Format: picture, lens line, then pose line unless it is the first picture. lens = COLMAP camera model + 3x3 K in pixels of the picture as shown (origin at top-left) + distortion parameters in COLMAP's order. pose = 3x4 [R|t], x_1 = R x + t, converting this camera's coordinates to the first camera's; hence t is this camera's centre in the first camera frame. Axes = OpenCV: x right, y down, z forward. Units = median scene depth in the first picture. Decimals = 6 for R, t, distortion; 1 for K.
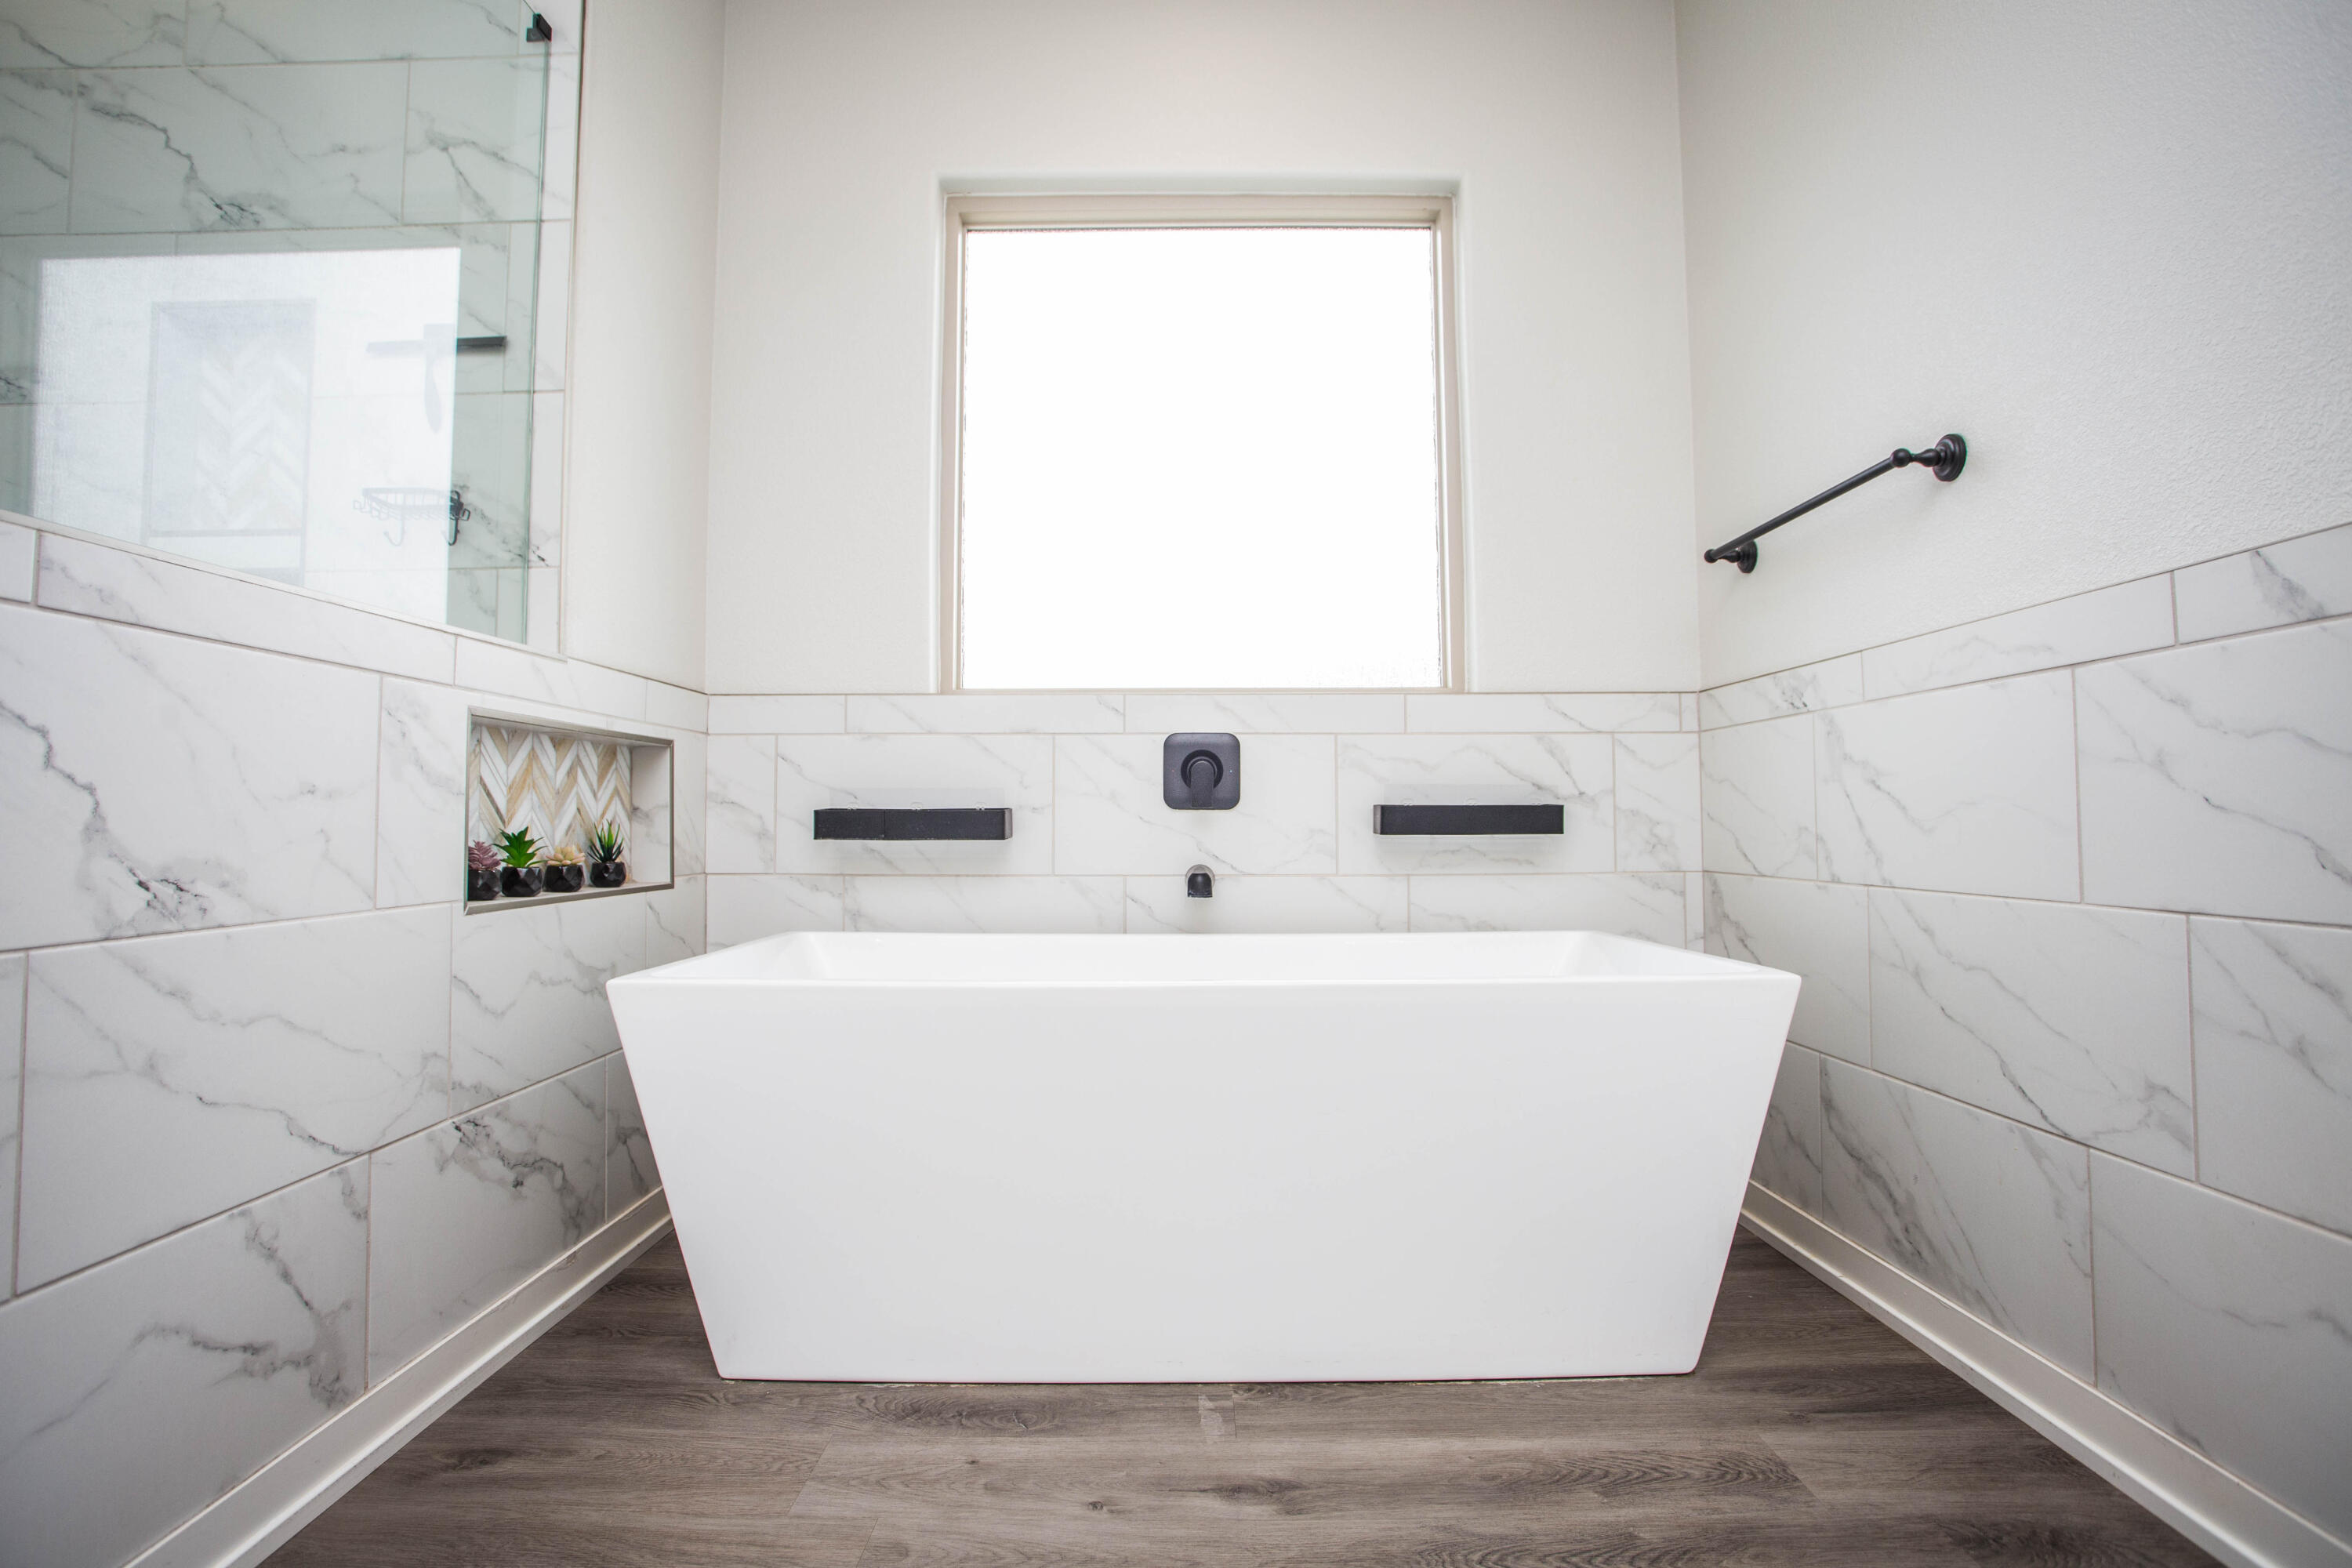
lens RADIAL K [[1138.6, 0, 1168.1], [0, 1138.6, 772.5], [0, 0, 1]] dist [-0.076102, 0.033099]
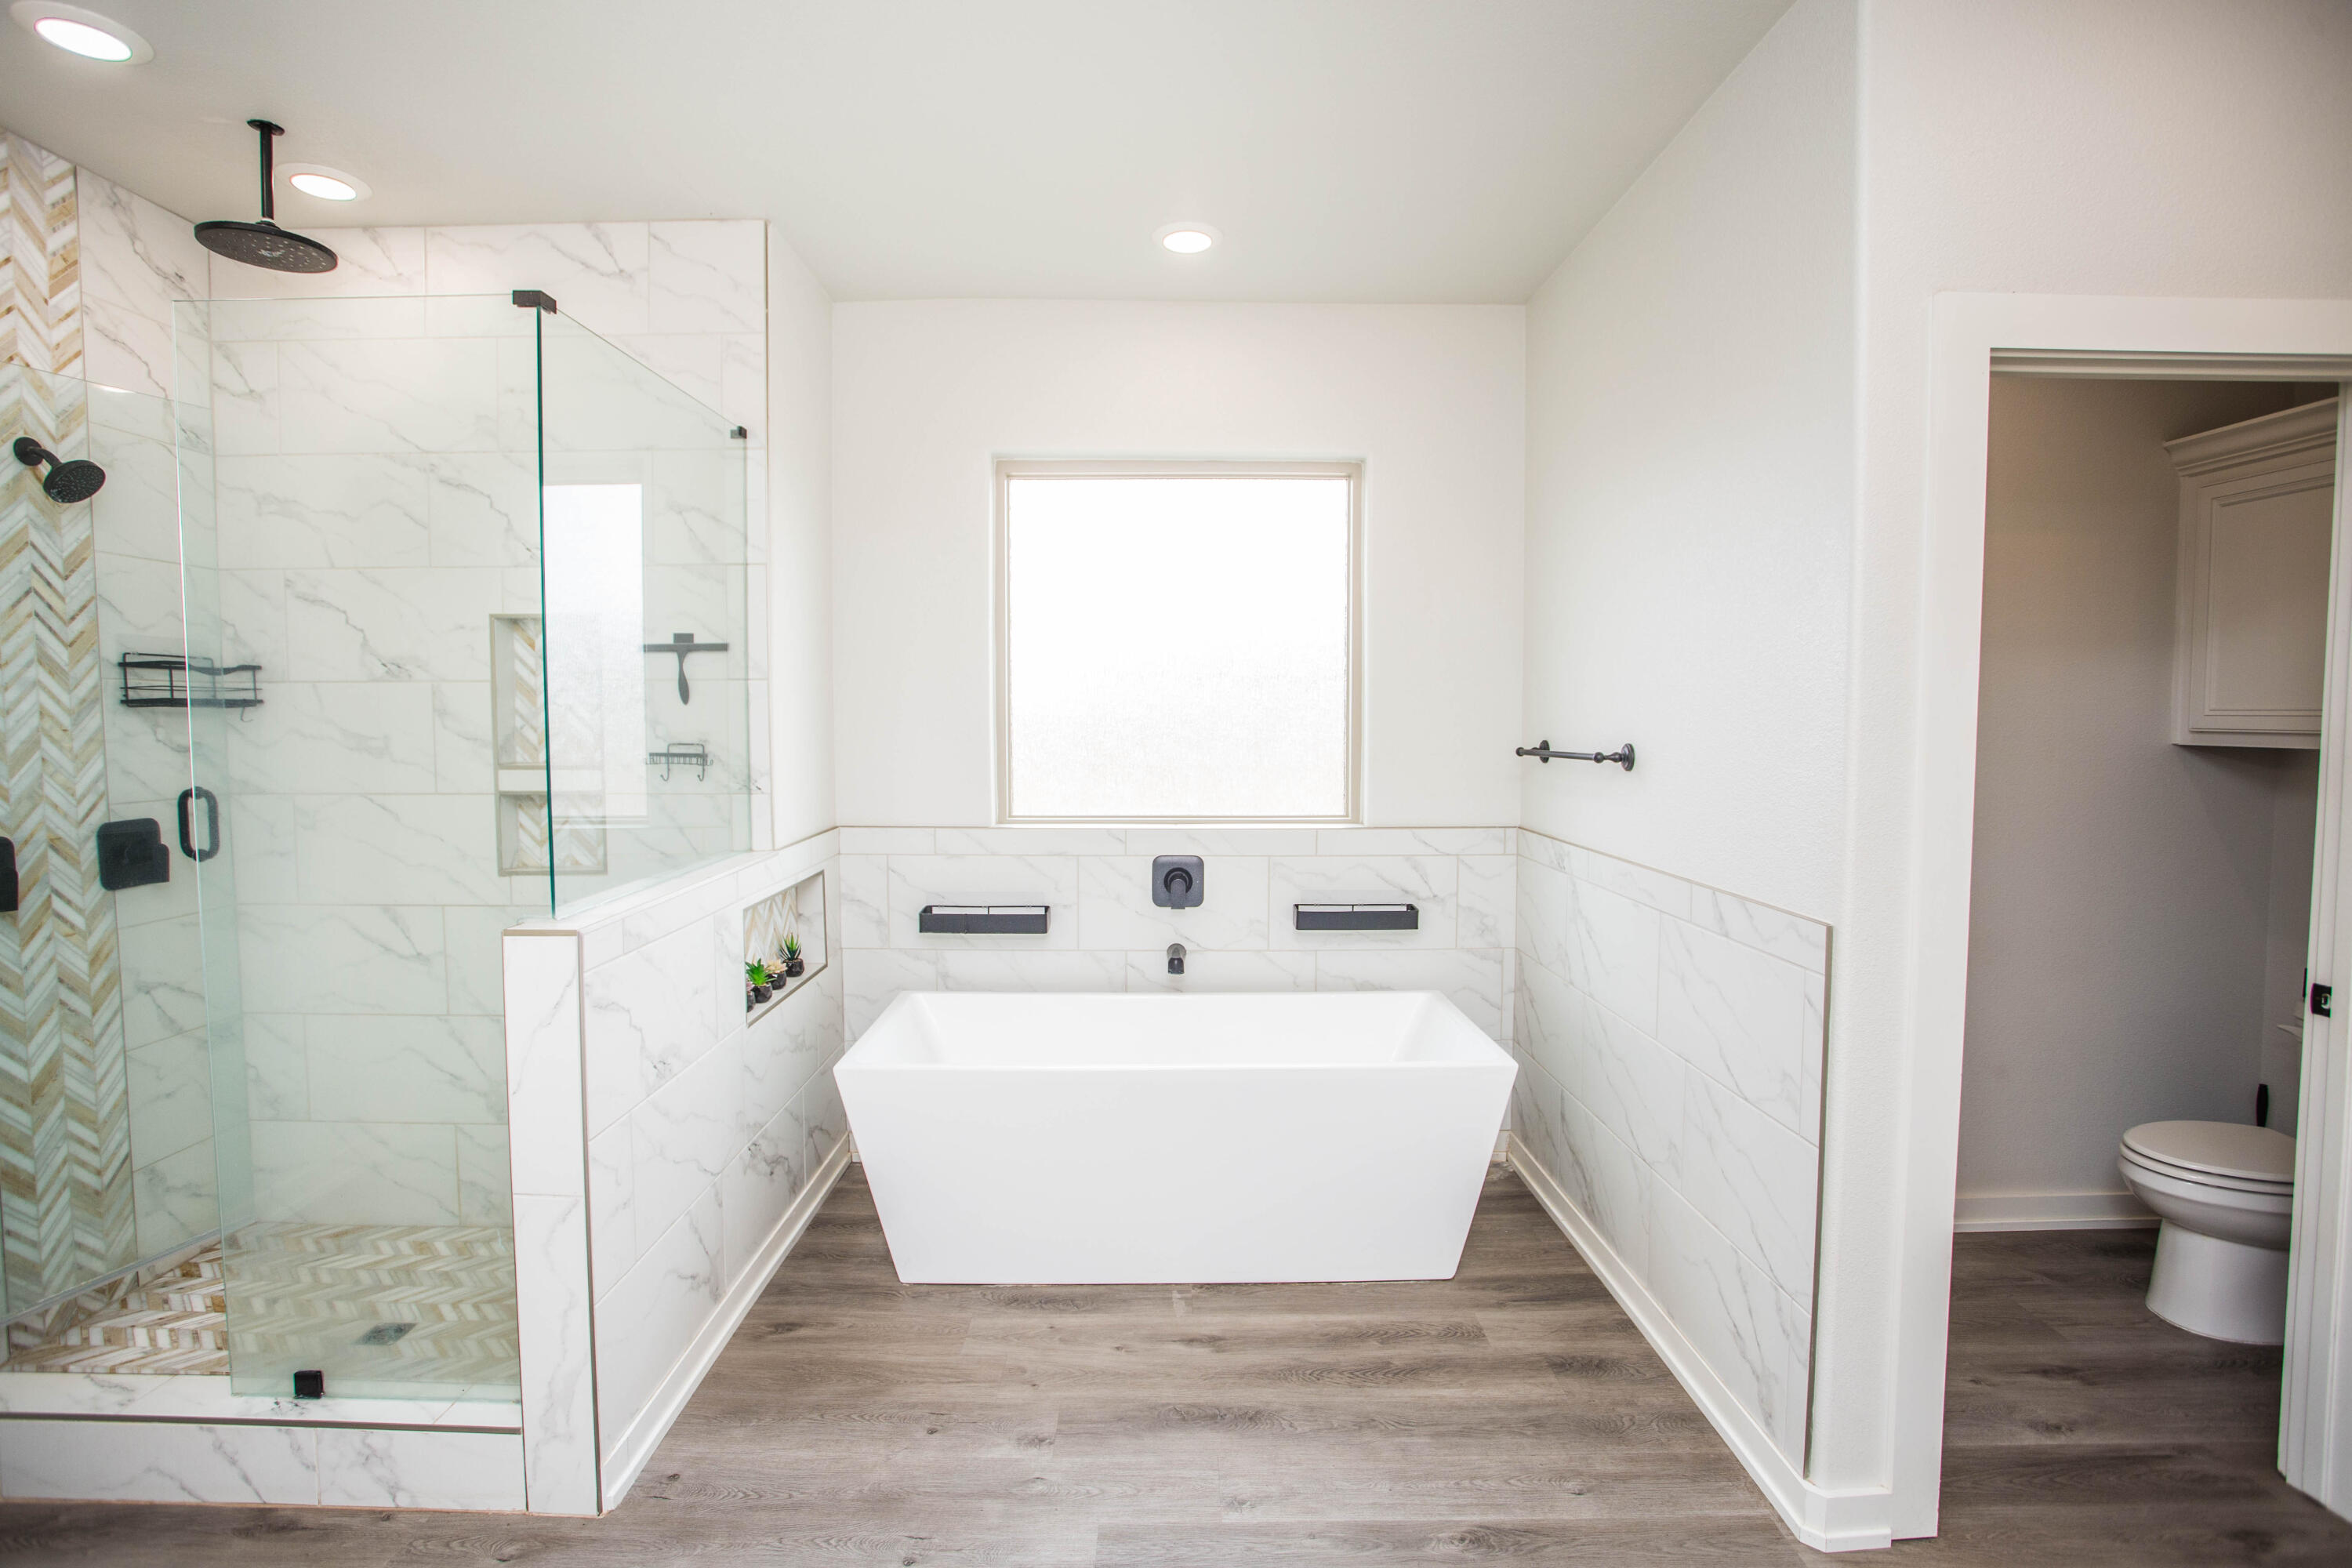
lens RADIAL K [[1138.6, 0, 1168.1], [0, 1138.6, 772.5], [0, 0, 1]] dist [-0.076102, 0.033099]
pose [[0.999874, 0.003586, 0.015434, -0.008633], [-0.005113, 0.994968, 0.100066, -0.371958], [-0.014997, -0.100133, 0.994861, -0.586546]]
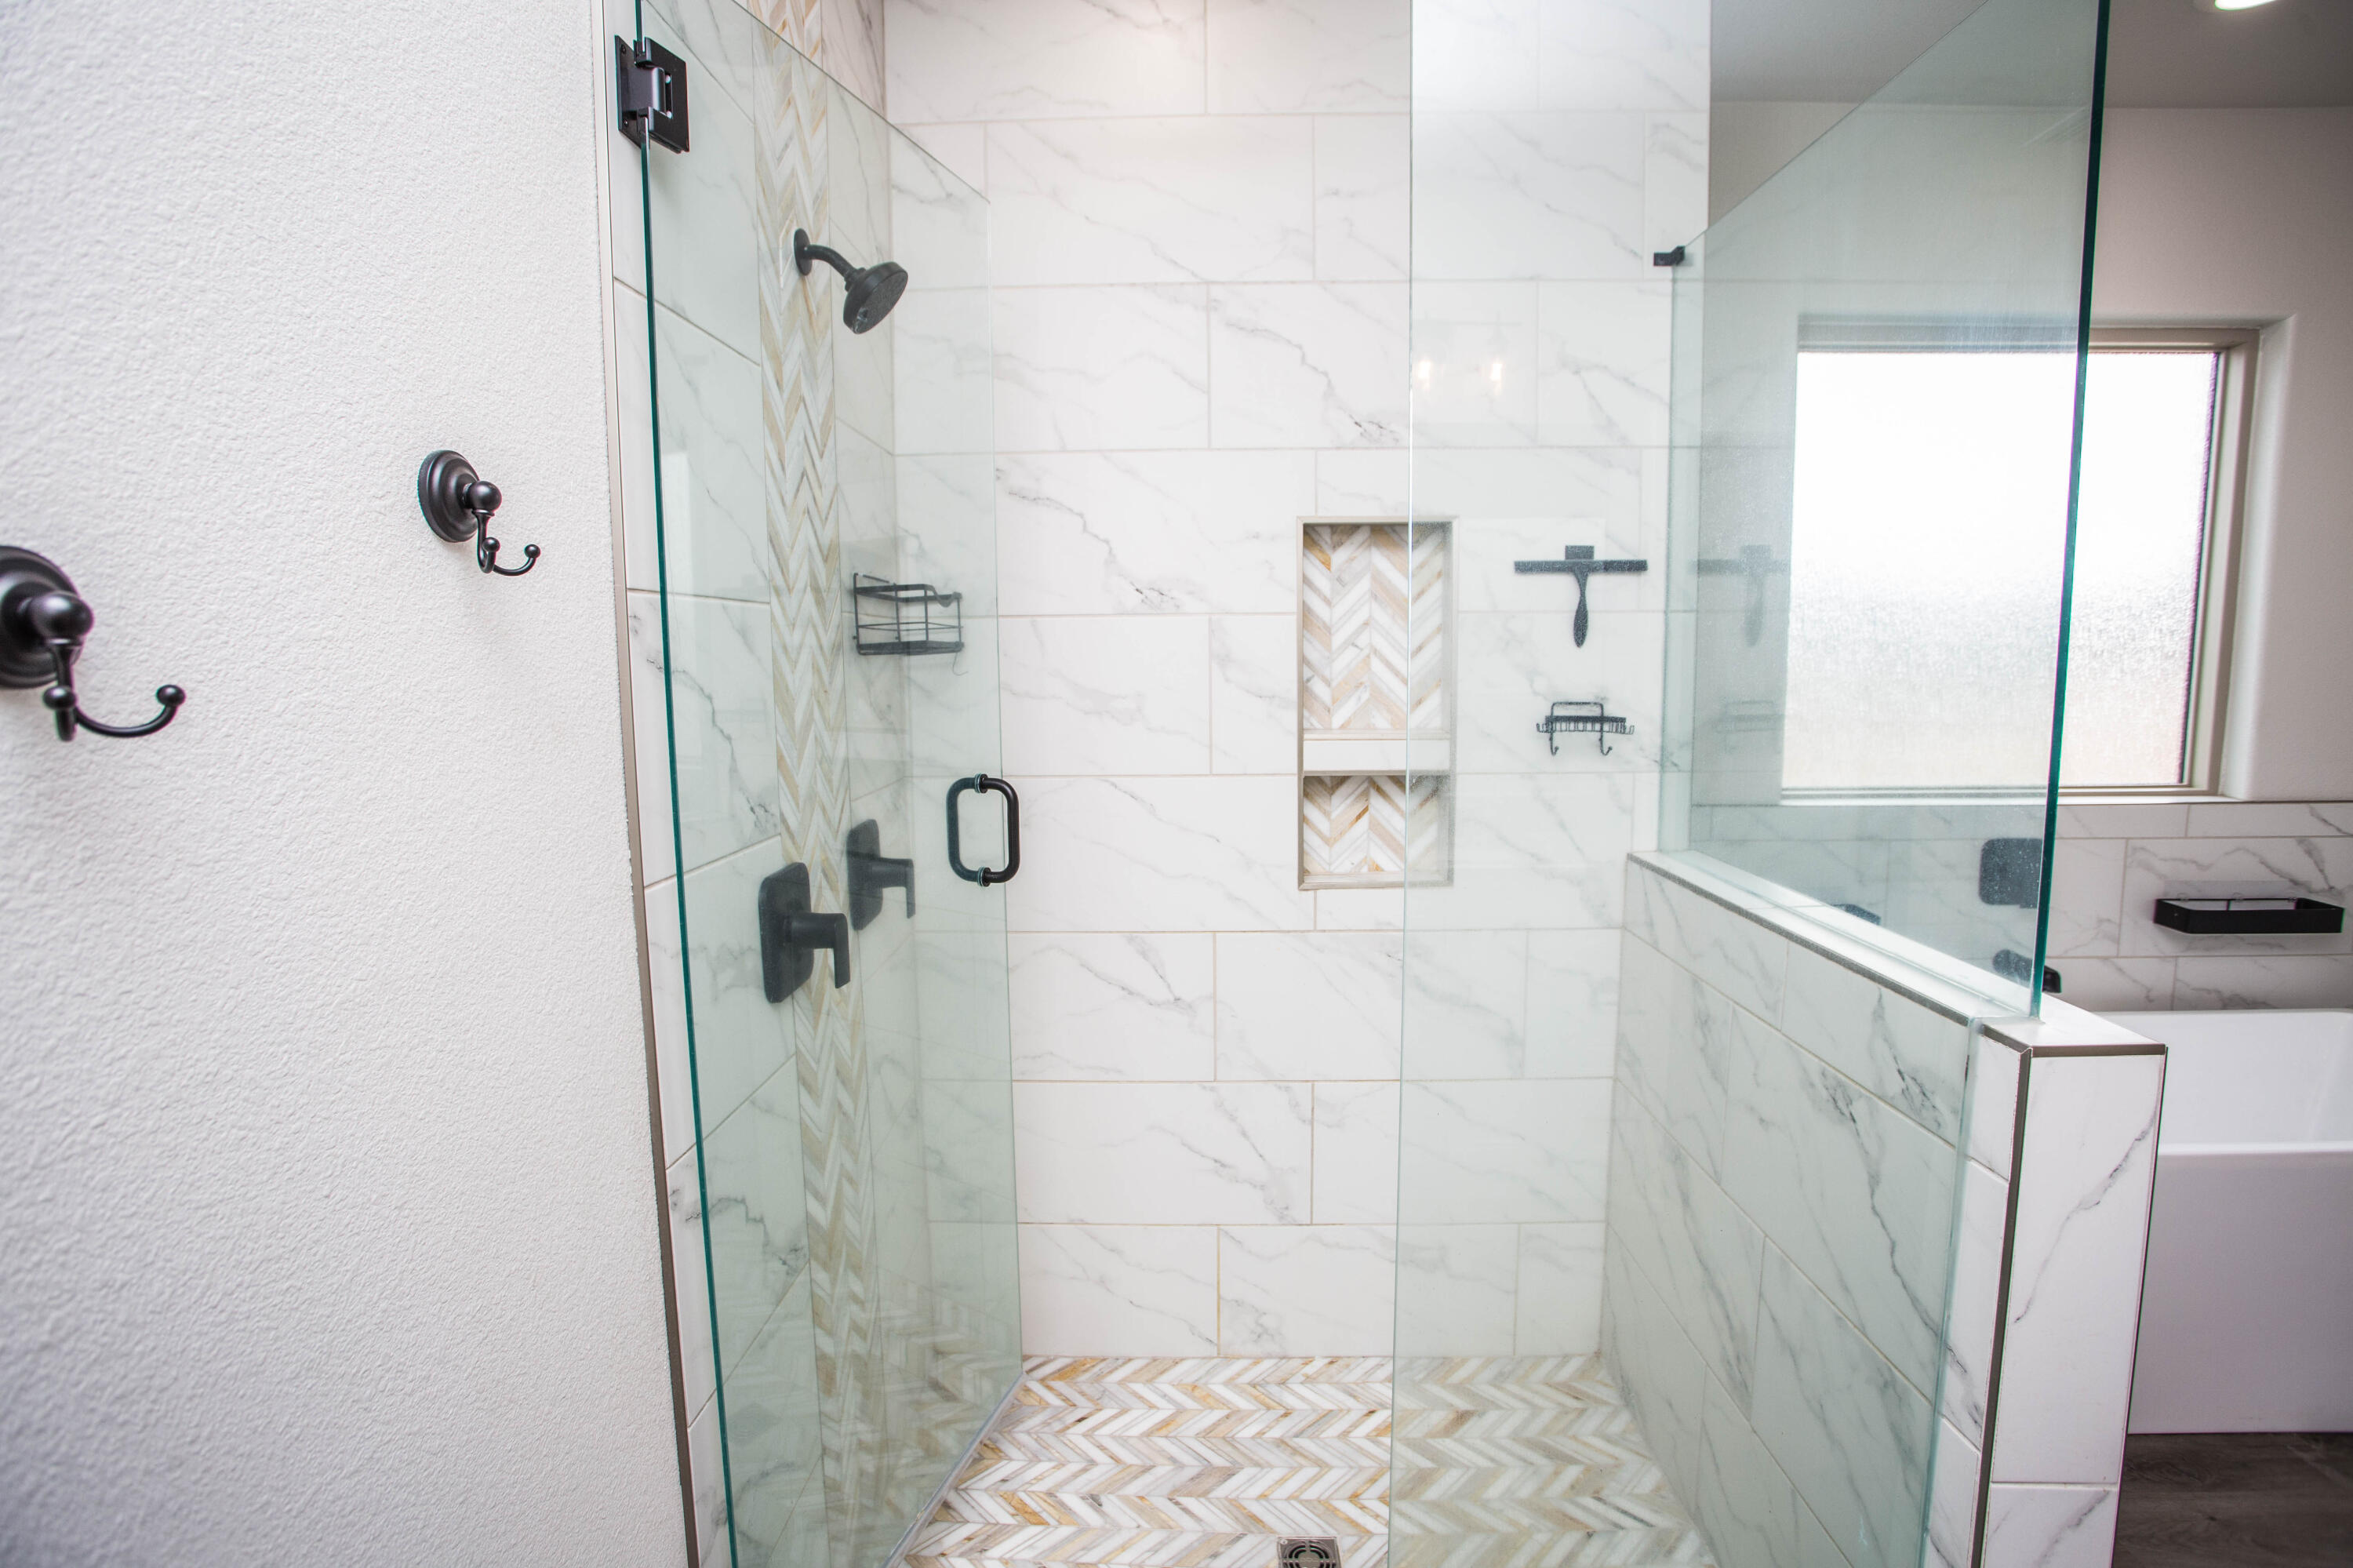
lens RADIAL K [[1139.2, 0, 1168.6], [0, 1139.2, 772.4], [0, 0, 1]] dist [-0.076102, 0.033099]
pose [[0.999895, -0.003136, -0.014142, -1.047005], [0.005298, 0.987809, 0.155579, -0.359368], [0.013482, -0.155637, 0.987722, -0.135652]]
